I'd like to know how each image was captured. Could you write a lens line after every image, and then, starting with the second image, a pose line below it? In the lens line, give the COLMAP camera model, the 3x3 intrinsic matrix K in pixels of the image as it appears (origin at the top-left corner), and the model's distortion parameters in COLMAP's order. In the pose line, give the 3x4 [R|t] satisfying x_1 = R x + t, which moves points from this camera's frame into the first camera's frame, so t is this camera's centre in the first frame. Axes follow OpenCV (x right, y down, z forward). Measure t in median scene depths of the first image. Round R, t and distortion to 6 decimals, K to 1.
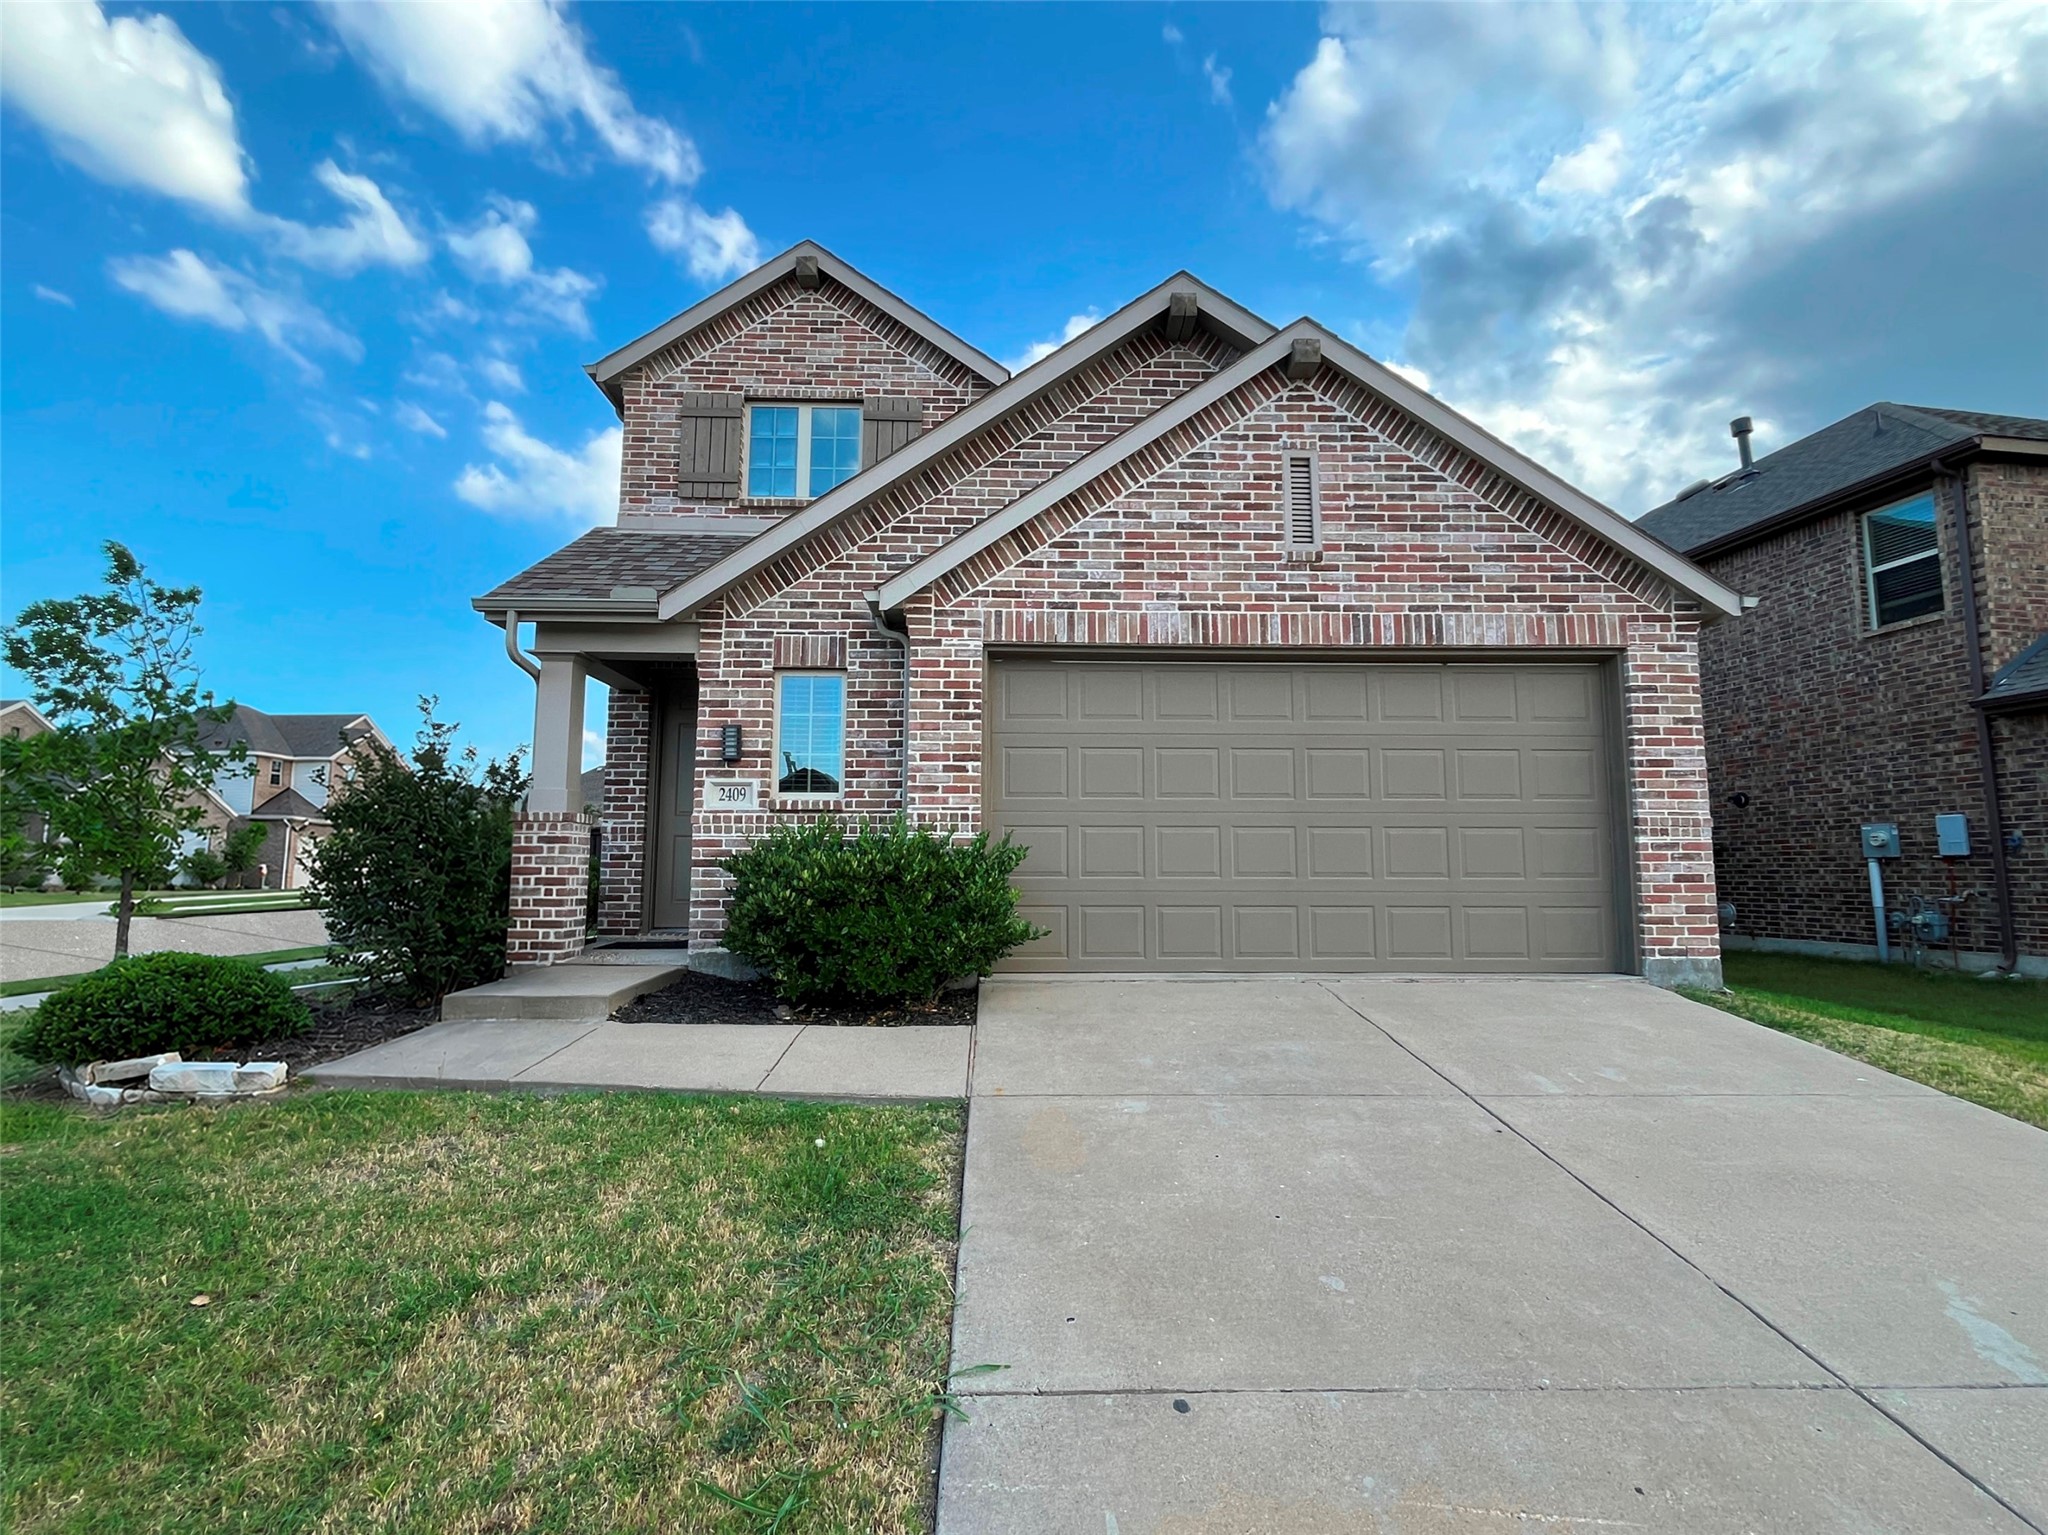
lens RADIAL K [[911.1, 0, 1024.0], [0, 911.1, 767.5], [0, 0, 1]] dist [-0.001216, -0.000417]
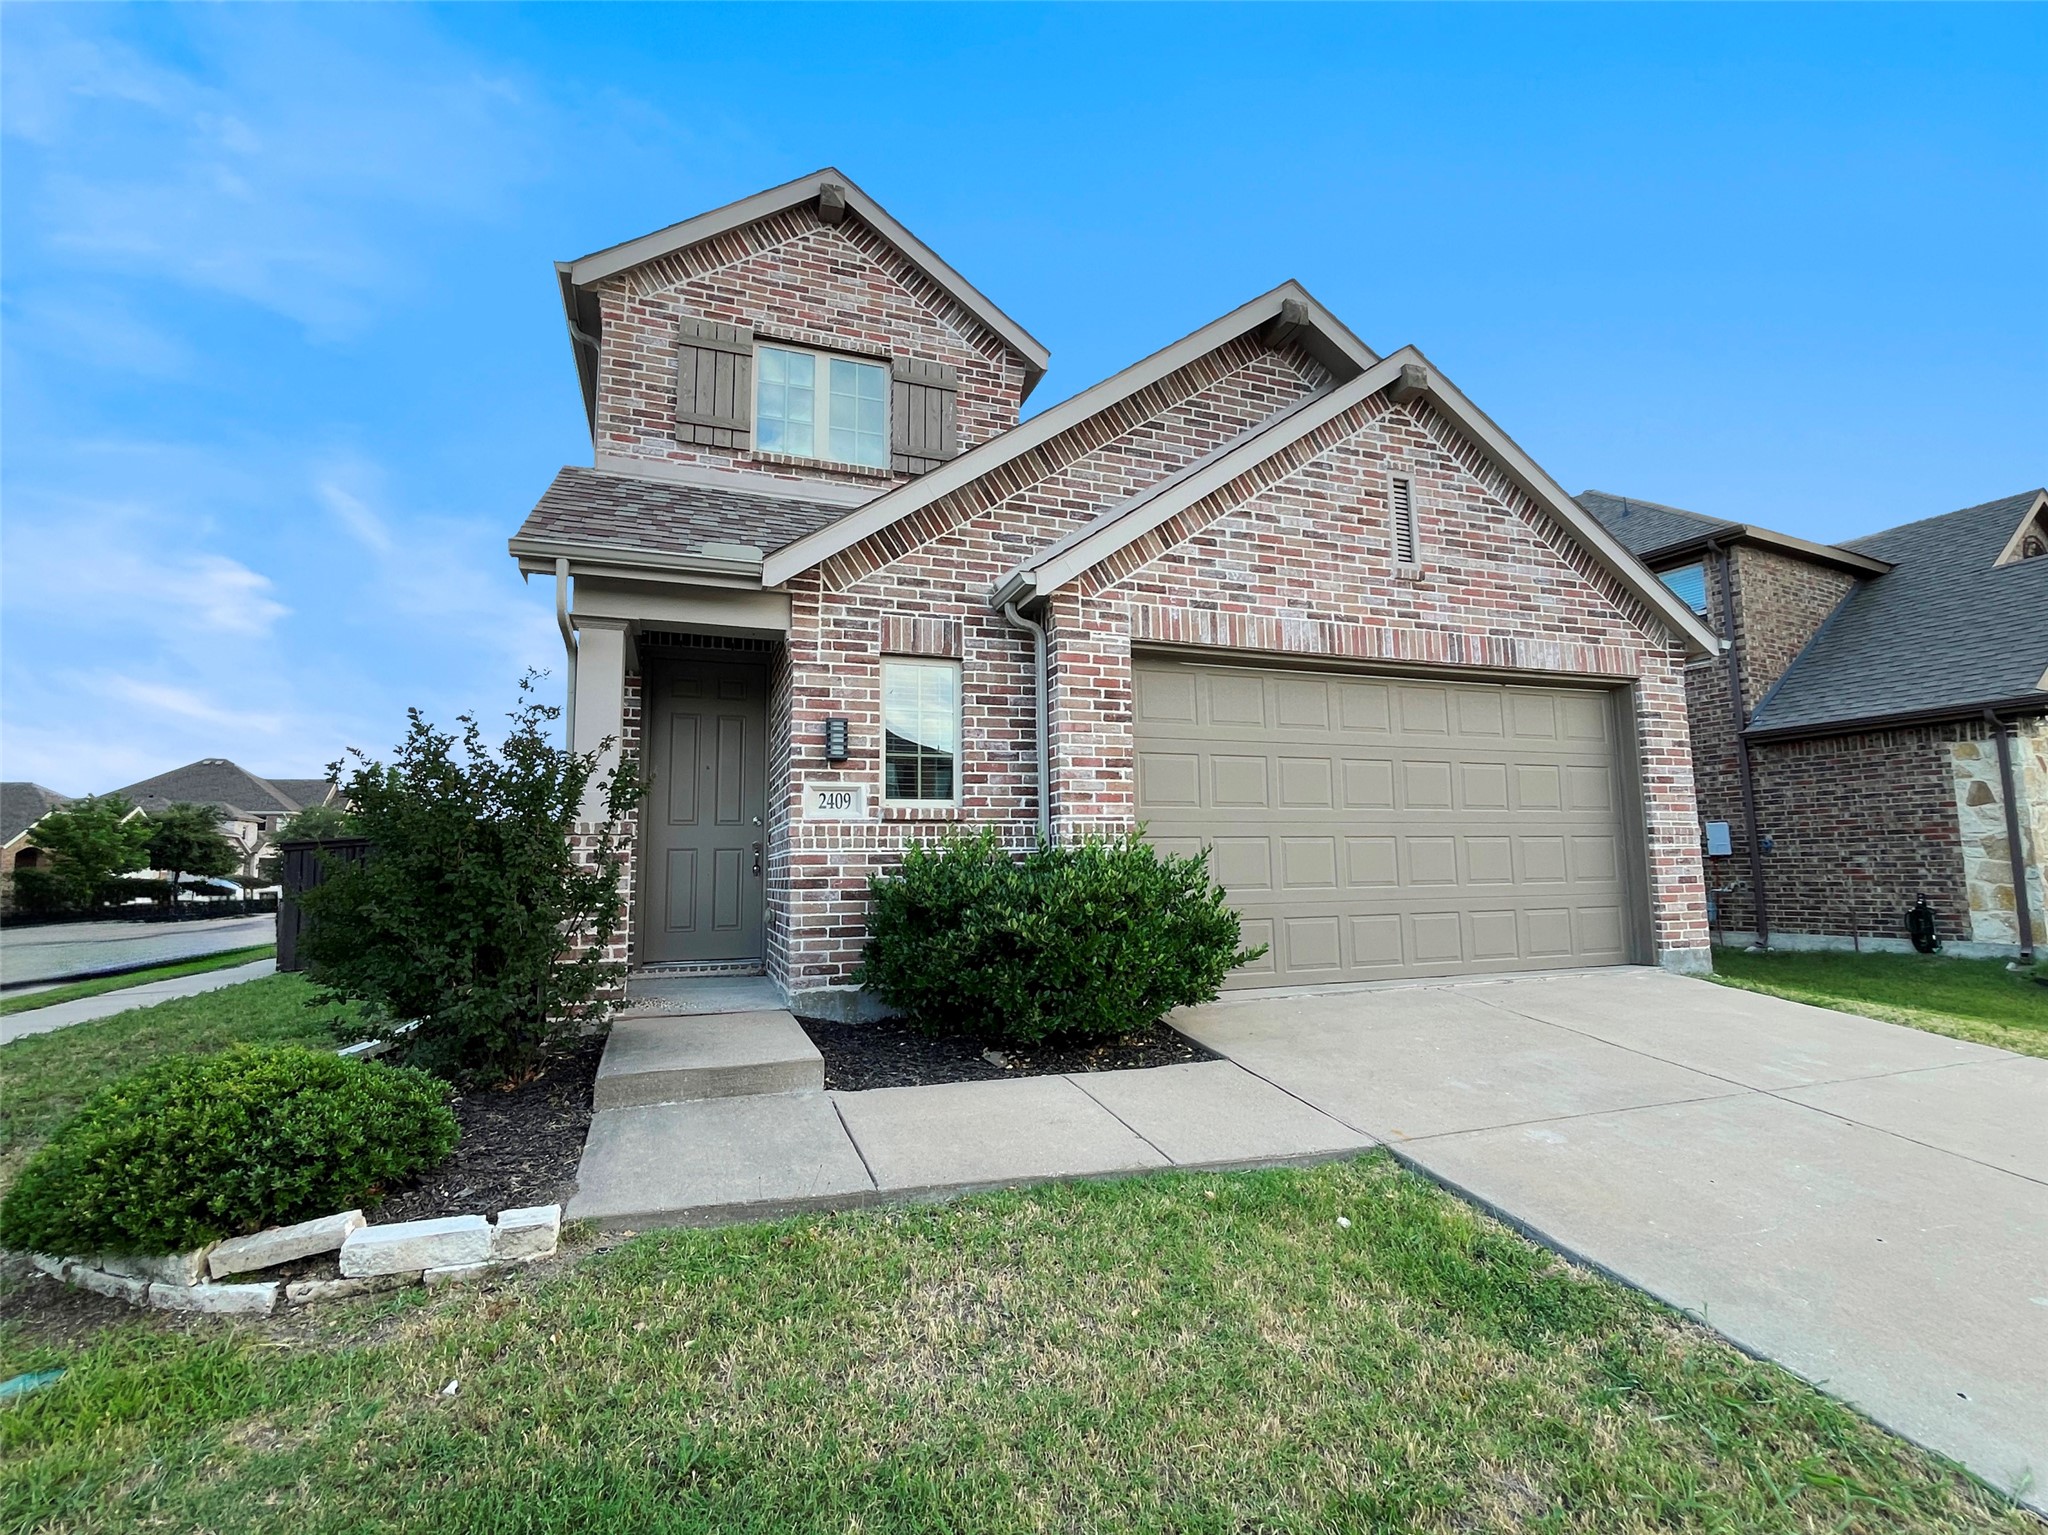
lens RADIAL K [[902.6, 0, 1019.4], [0, 902.6, 764.1], [0, 0, 1]] dist [-0.002054, 0.000010]
pose [[0.952641, 0.019660, 0.303462, -0.414289], [-0.017299, 0.999796, -0.010465, 0.001371], [-0.303606, 0.004720, 0.952786, 0.158198]]
